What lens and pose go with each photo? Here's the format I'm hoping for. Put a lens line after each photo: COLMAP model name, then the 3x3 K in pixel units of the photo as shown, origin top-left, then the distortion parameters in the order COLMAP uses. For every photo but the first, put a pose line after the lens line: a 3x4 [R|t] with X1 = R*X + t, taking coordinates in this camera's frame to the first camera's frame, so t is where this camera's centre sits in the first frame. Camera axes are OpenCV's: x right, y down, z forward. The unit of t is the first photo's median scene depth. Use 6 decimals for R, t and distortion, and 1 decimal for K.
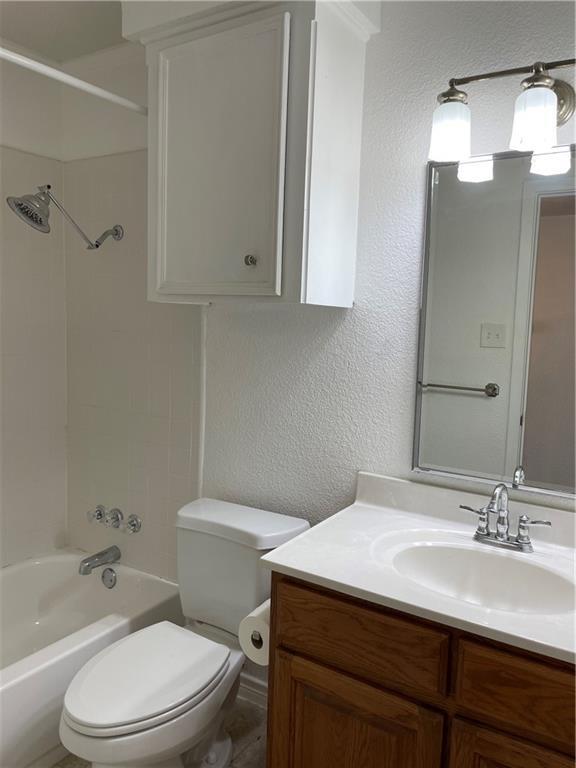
lens RADIAL K [[584.8, 0, 289.5], [0, 584.8, 381.4], [0, 0, 1]] dist [0.085001, -0.121780]
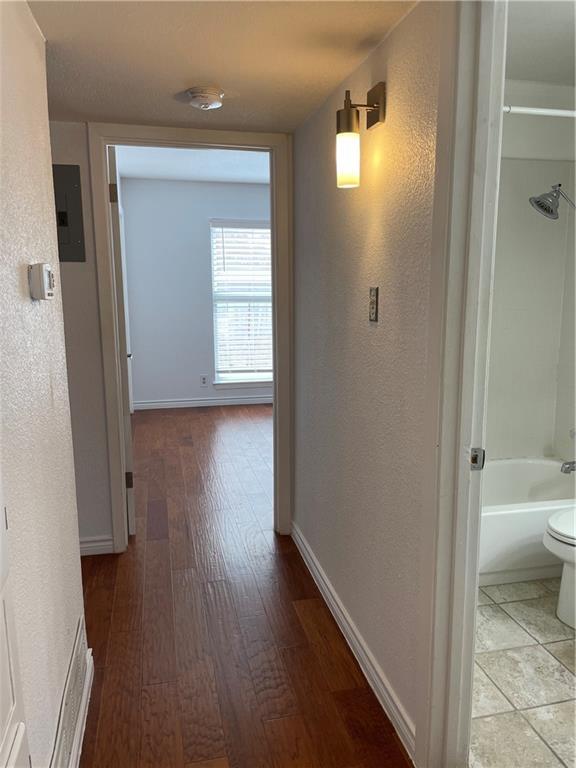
lens RADIAL K [[584.8, 0, 288.3], [0, 584.8, 382.8], [0, 0, 1]] dist [0.085001, -0.121780]
pose [[0.703423, 0.078948, -0.706373, 0.183128], [-0.041611, 0.996682, 0.069958, 0.068282], [0.709553, -0.019817, 0.704374, -0.487658]]
